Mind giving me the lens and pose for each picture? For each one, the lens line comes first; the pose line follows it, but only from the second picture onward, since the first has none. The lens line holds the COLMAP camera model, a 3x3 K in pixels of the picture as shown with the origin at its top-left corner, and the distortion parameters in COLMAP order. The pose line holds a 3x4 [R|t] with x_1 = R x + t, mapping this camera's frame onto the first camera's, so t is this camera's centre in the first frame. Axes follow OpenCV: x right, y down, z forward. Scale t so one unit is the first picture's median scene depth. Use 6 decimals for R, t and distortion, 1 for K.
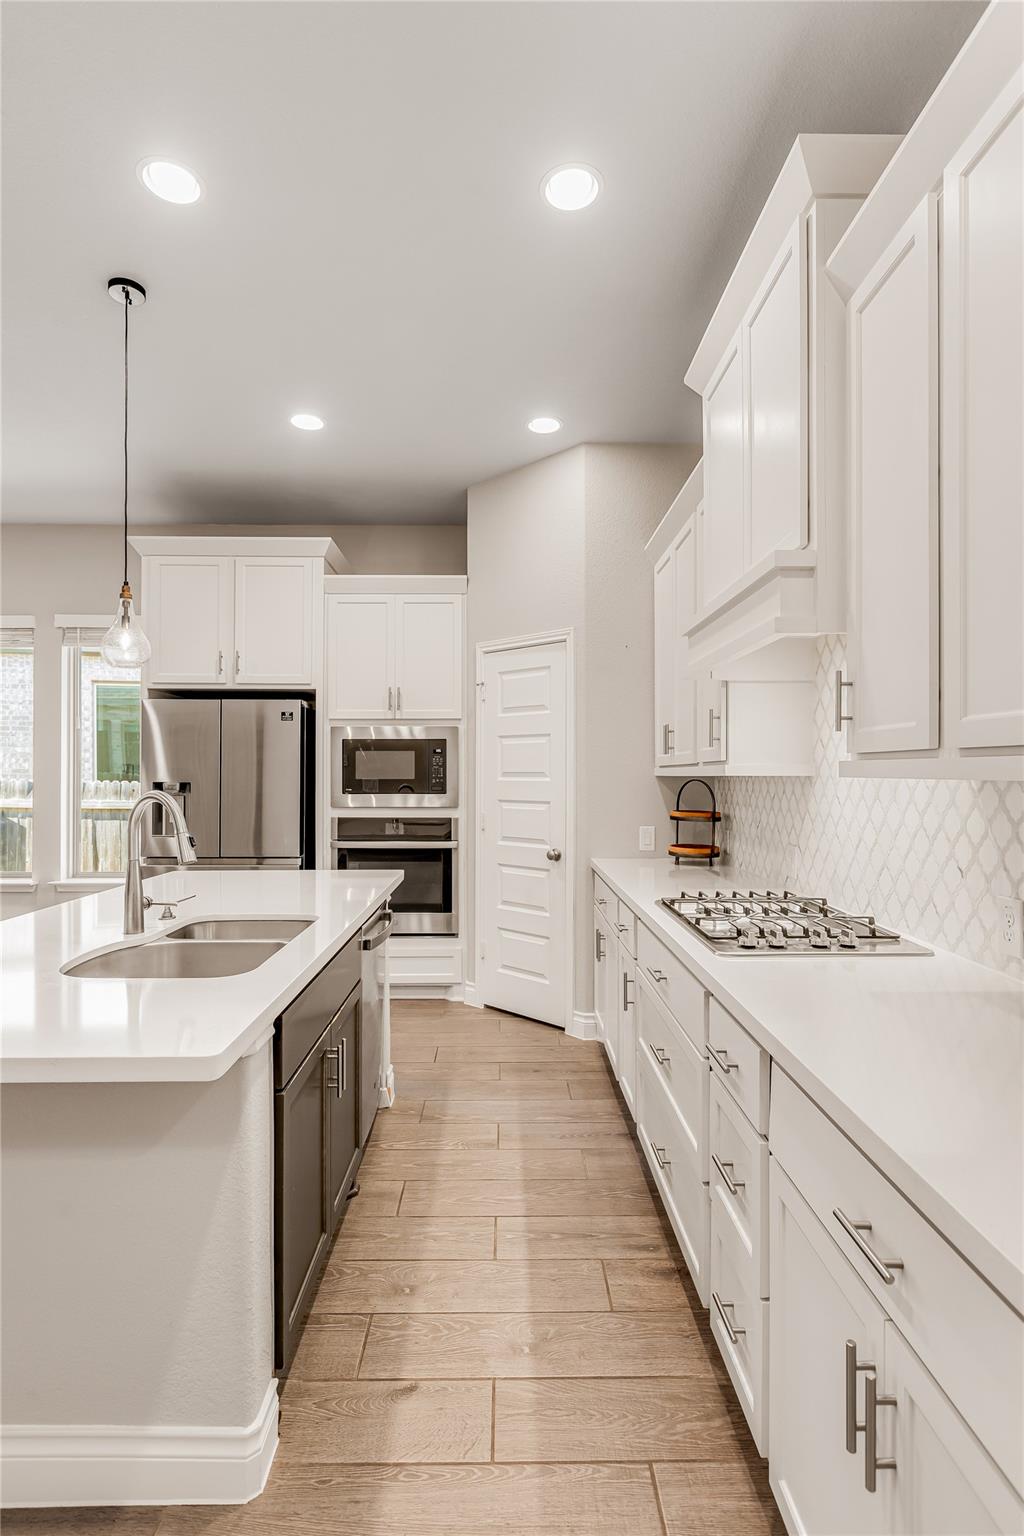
lens RADIAL K [[763.0, 0, 508.9], [0, 763.0, 765.9], [0, 0, 1]] dist [-0.001946, -0.002273]
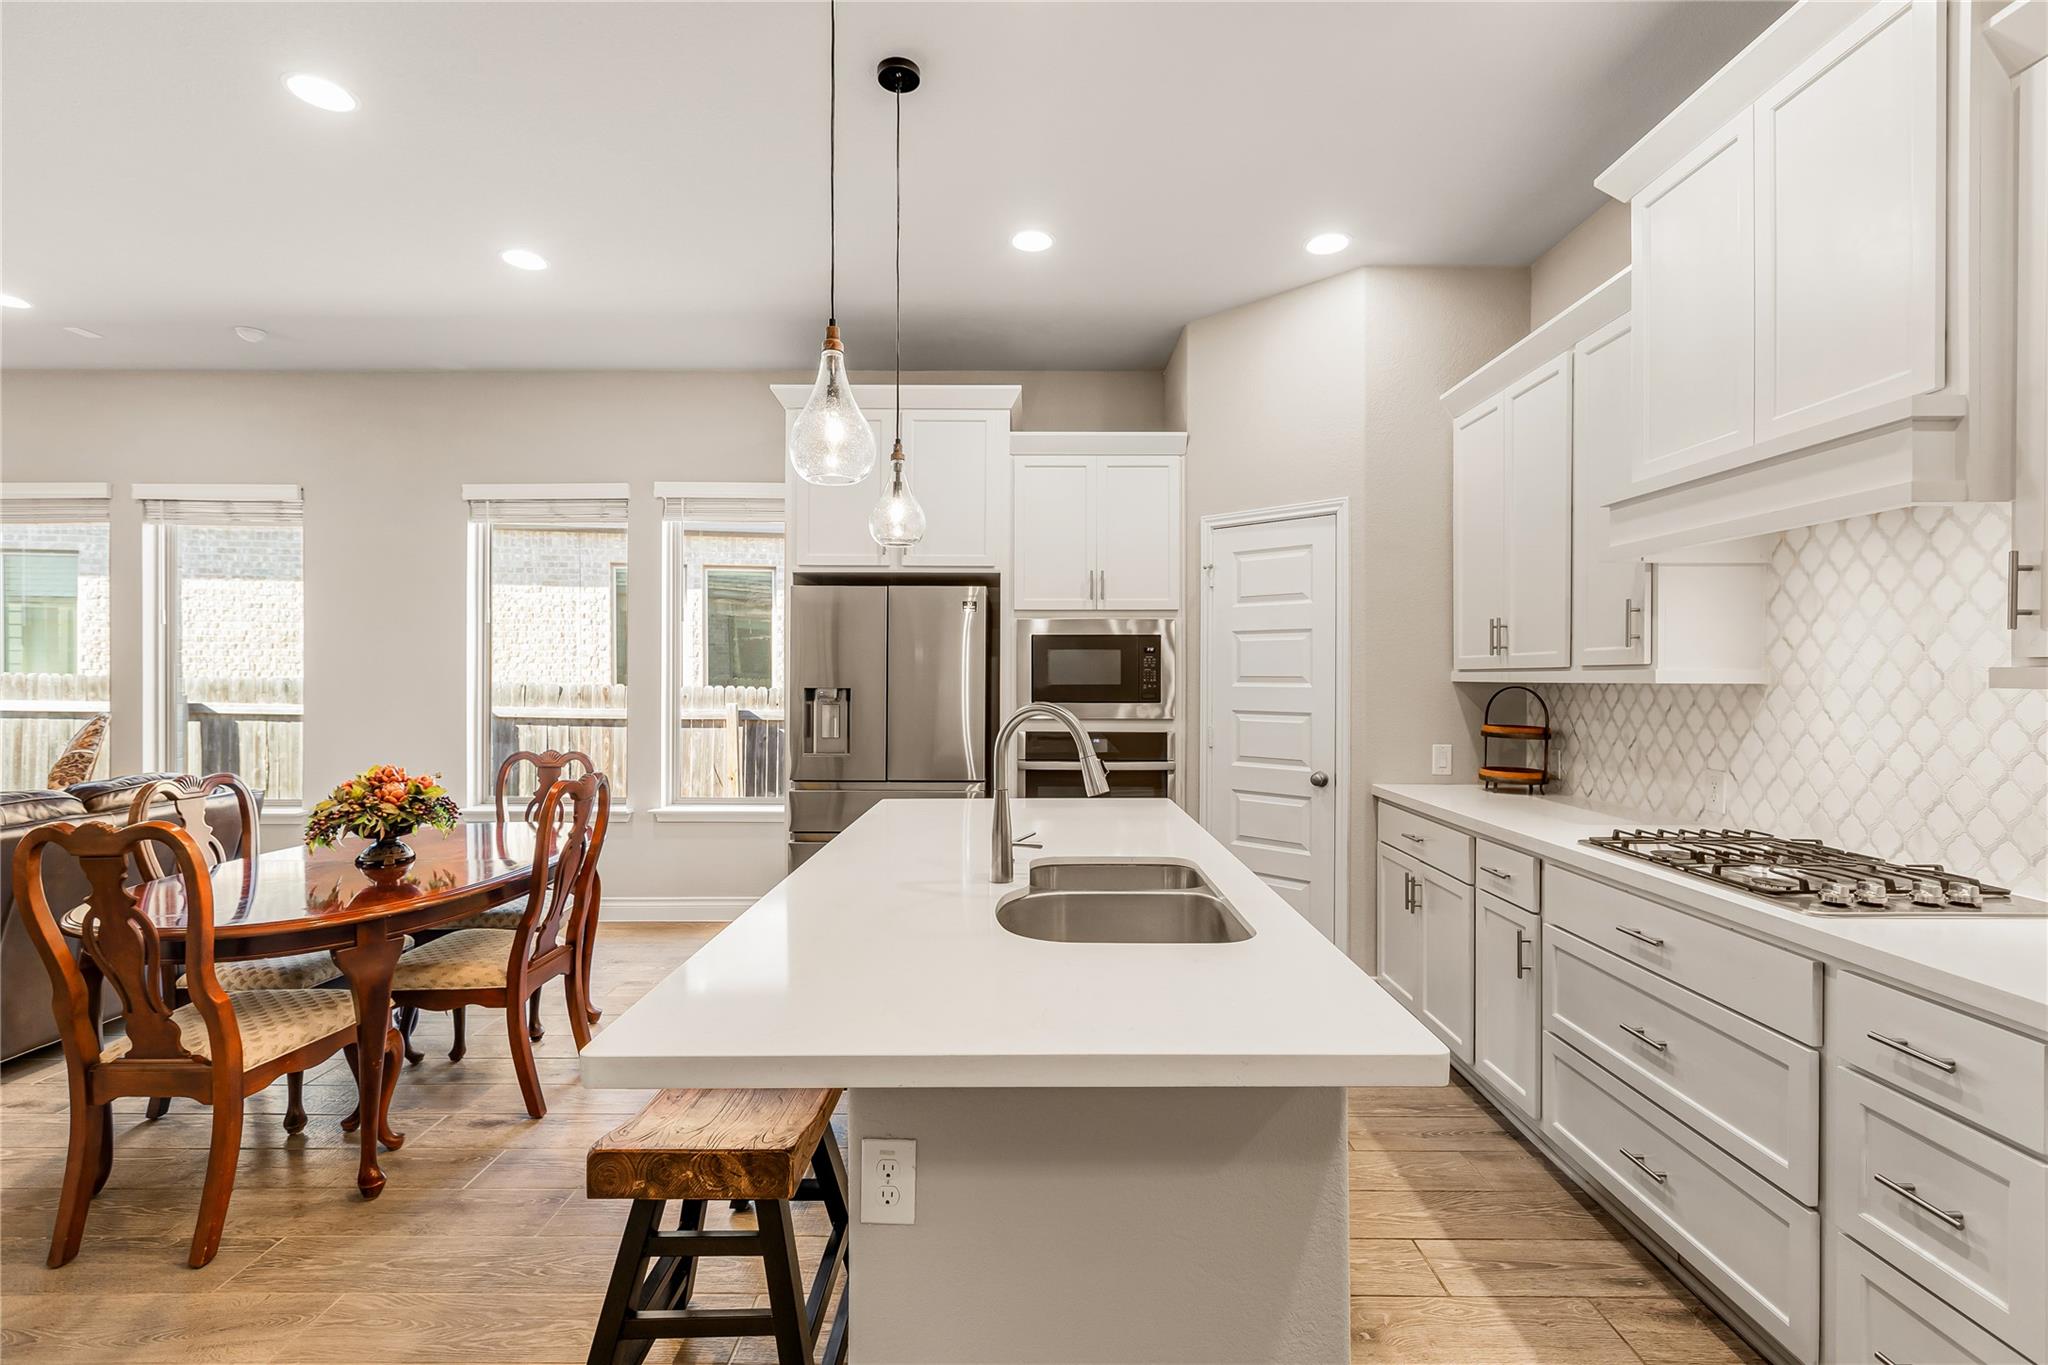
lens RADIAL K [[916.9, 0, 1036.3], [0, 916.9, 678.6], [0, 0, 1]] dist [0.001017, -0.000730]
pose [[0.999967, 0.001743, -0.007973, -0.241757], [-0.001637, 0.999911, 0.013240, -0.002506], [0.007996, -0.013226, 0.999881, 0.030084]]
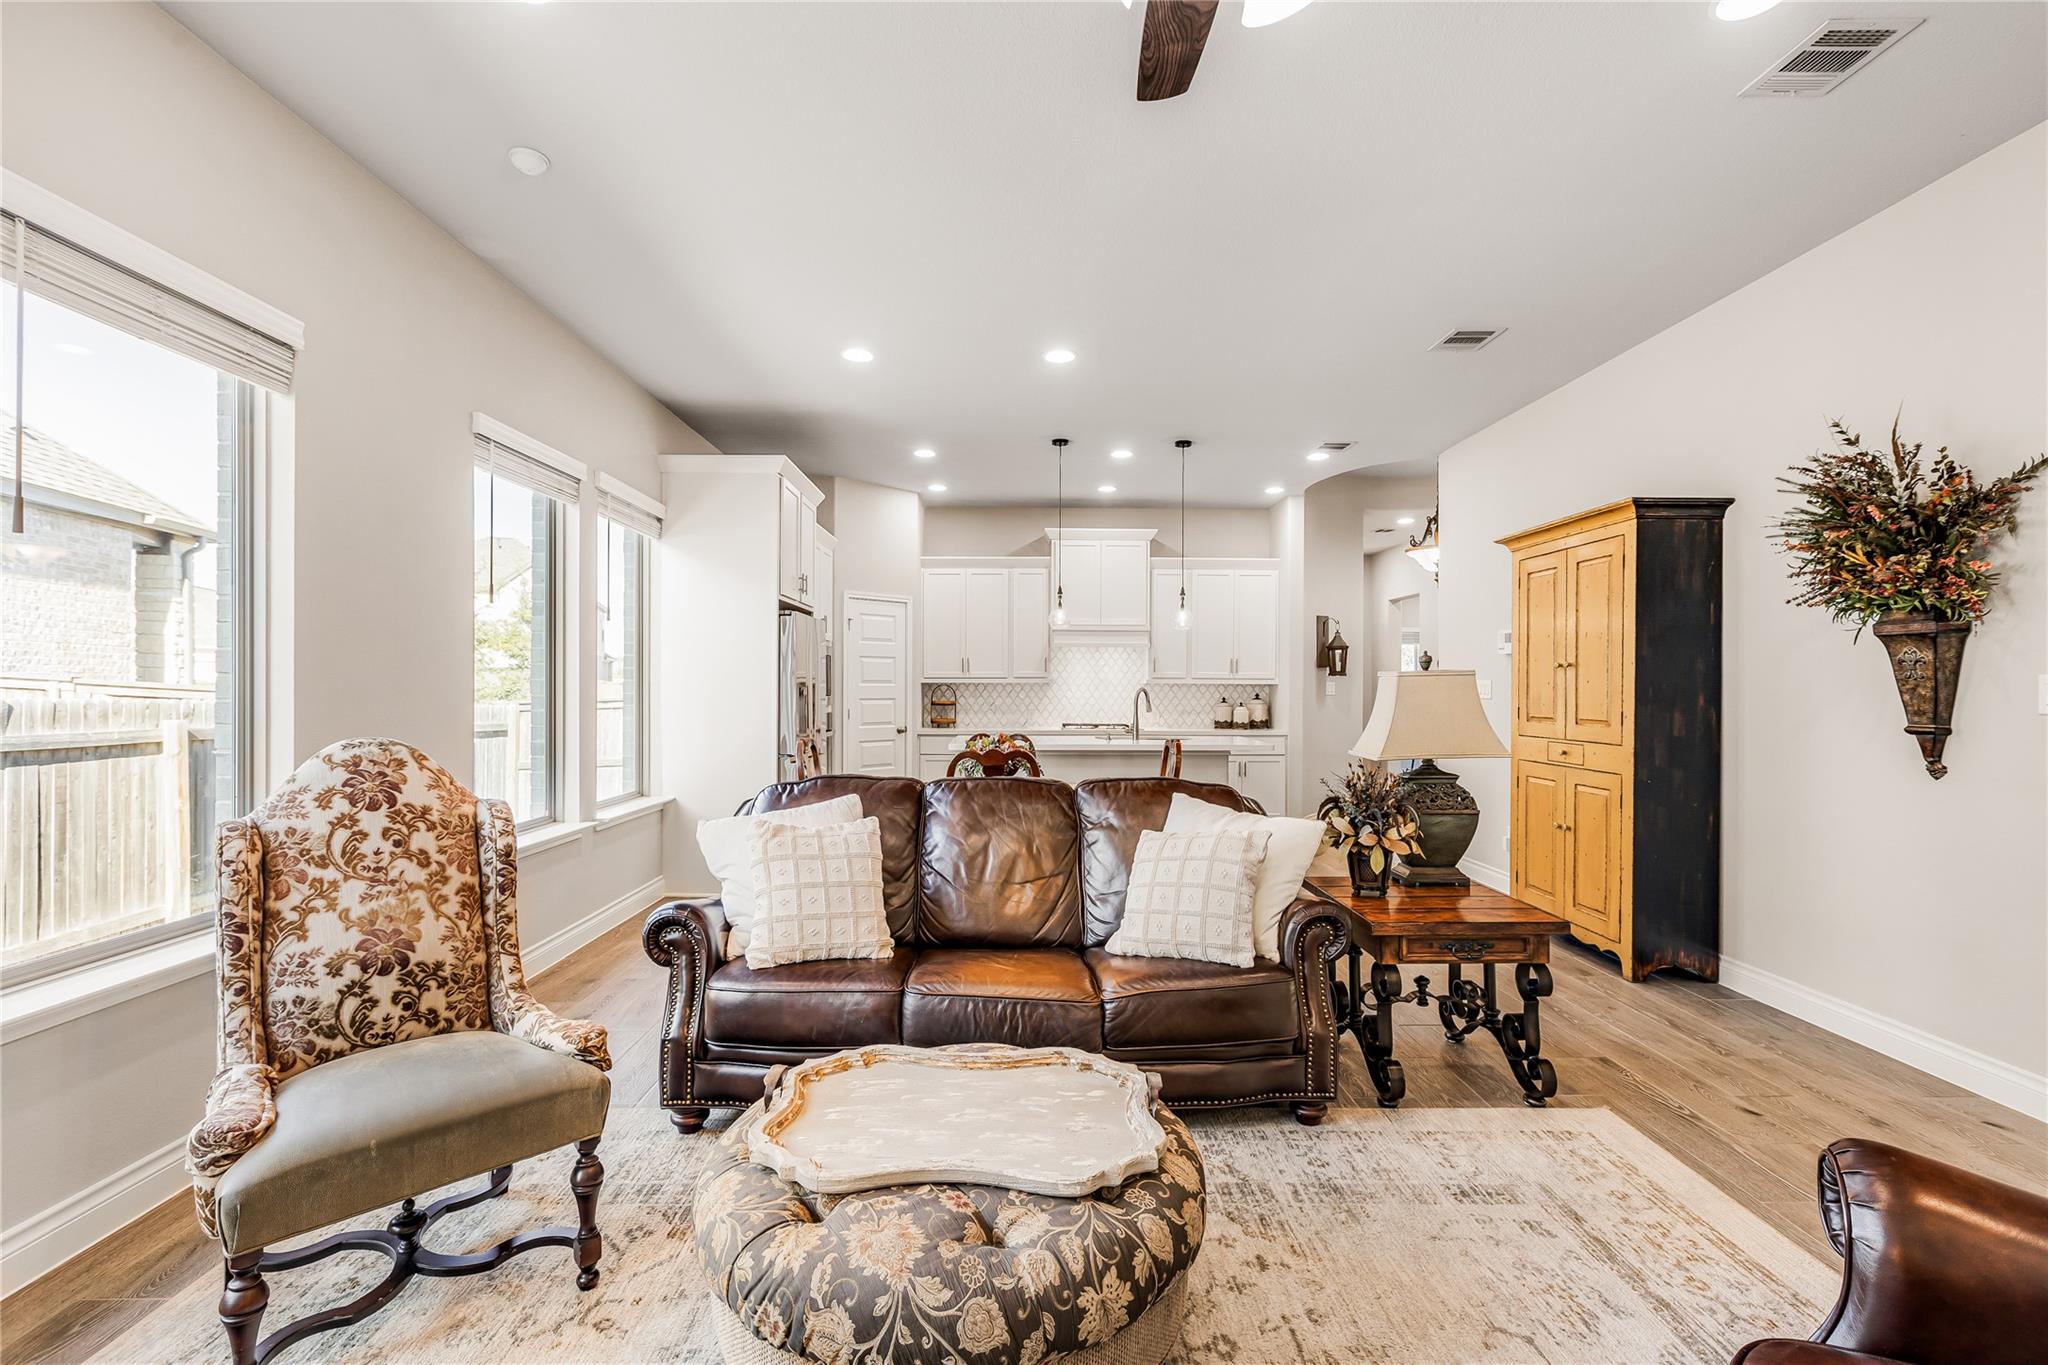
lens RADIAL K [[916.9, 0, 1028.2], [0, 916.9, 689.3], [0, 0, 1]] dist [0.001017, -0.000730]
pose [[-0.010505, -0.003303, 0.999939, -2.037426], [-0.012382, 0.999918, 0.003173, 0.018017], [-0.999868, -0.012348, -0.010545, 0.772684]]
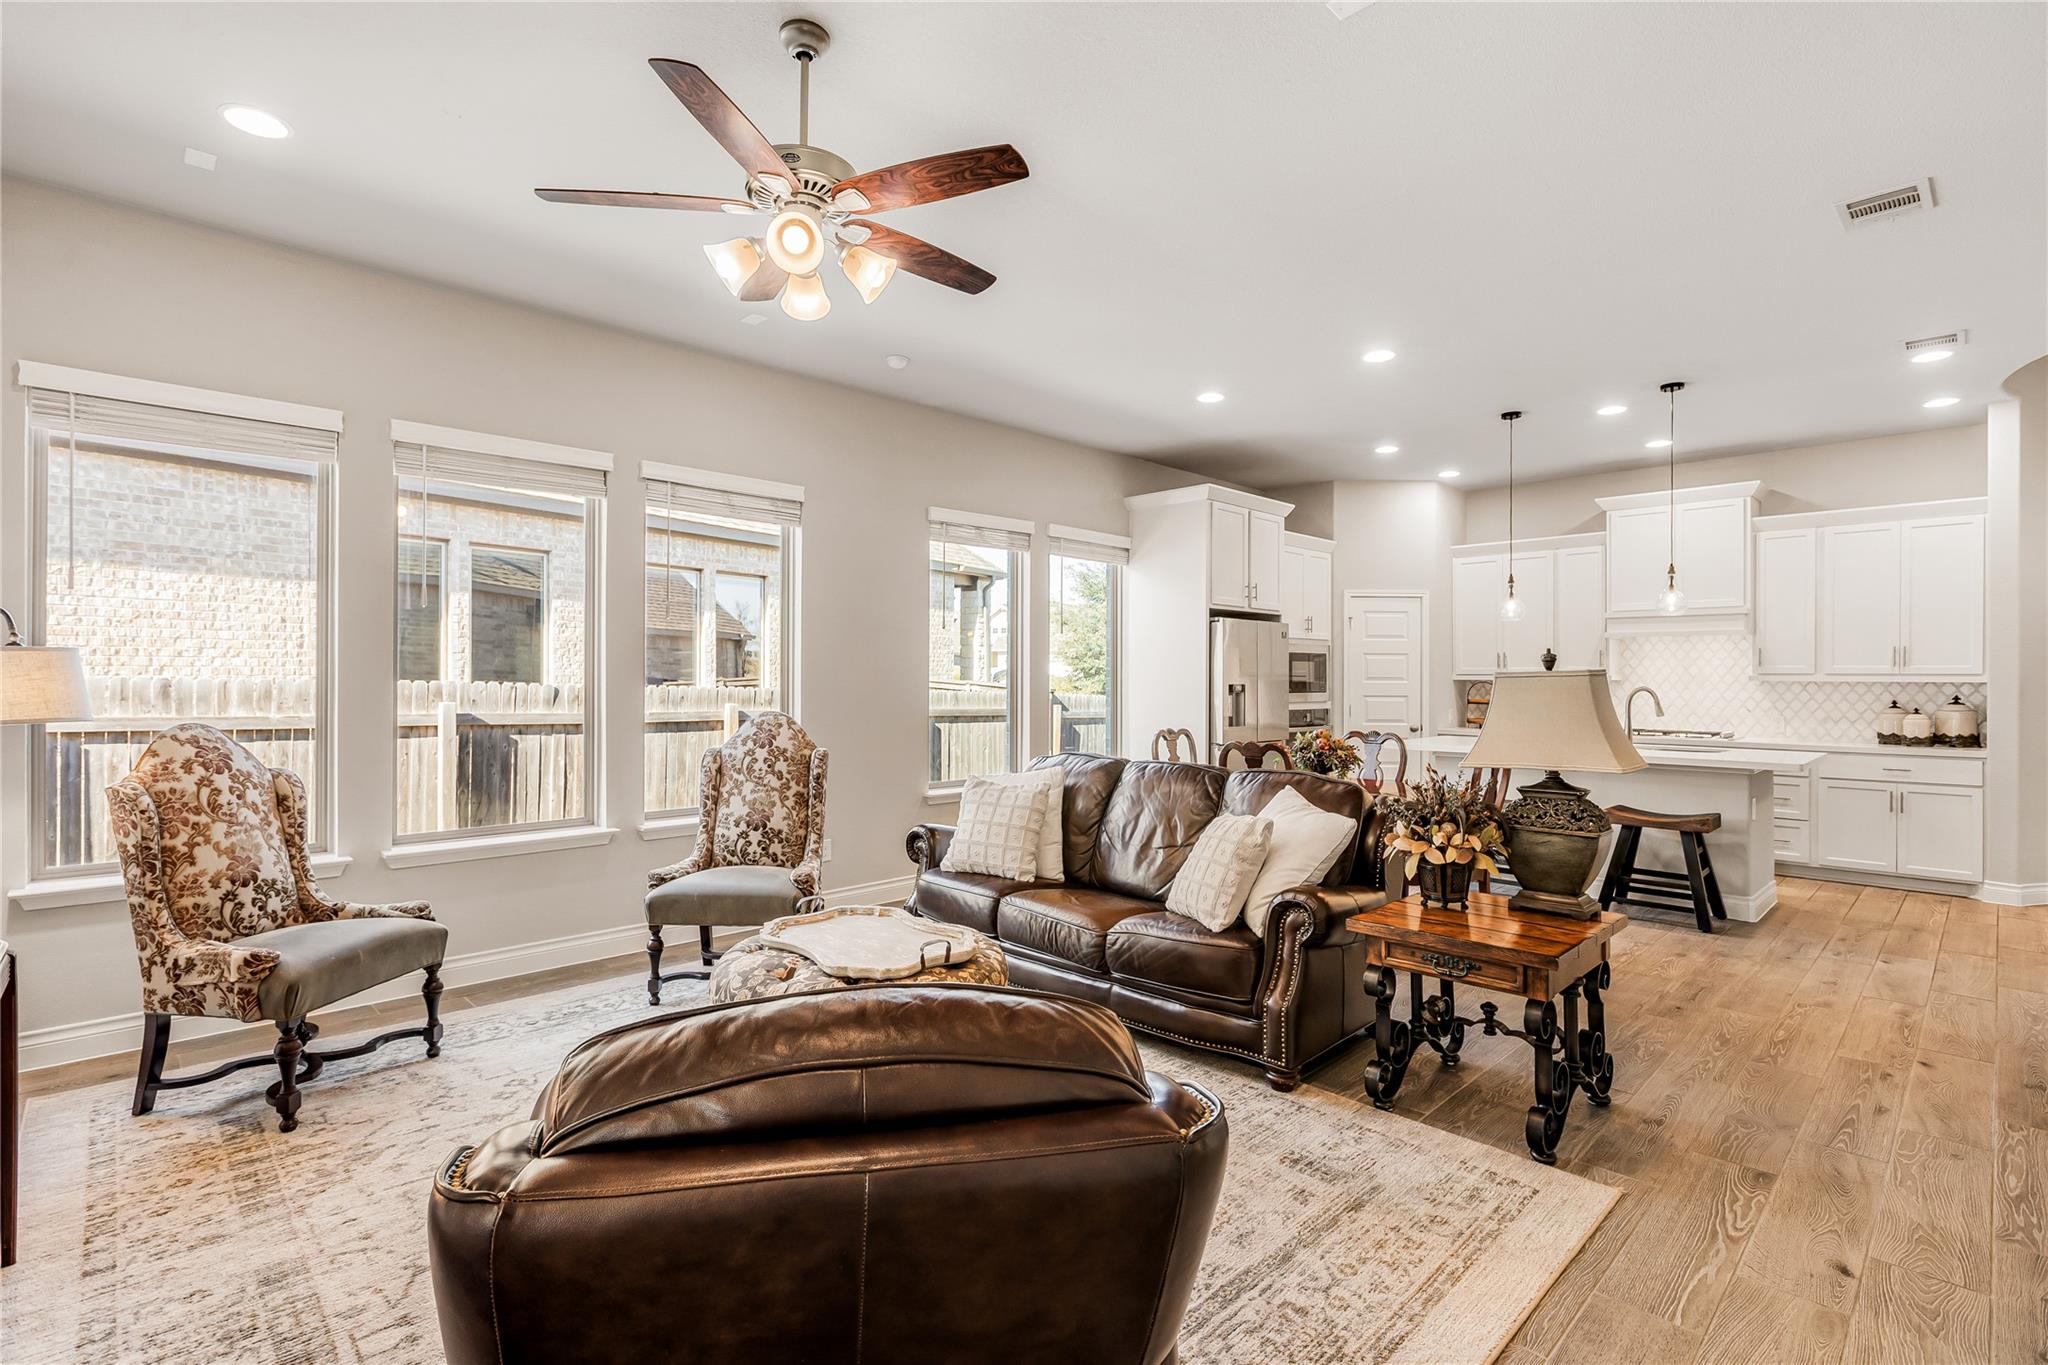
lens RADIAL K [[962.0, 0, 1015.2], [0, 962.0, 683.2], [0, 0, 1]] dist [-0.009739, 0.001907]
pose [[0.720941, -0.001514, 0.692995, -2.053342], [-0.010224, 0.999866, 0.012821, 0.002452], [-0.692921, -0.016328, 0.720828, 0.117463]]
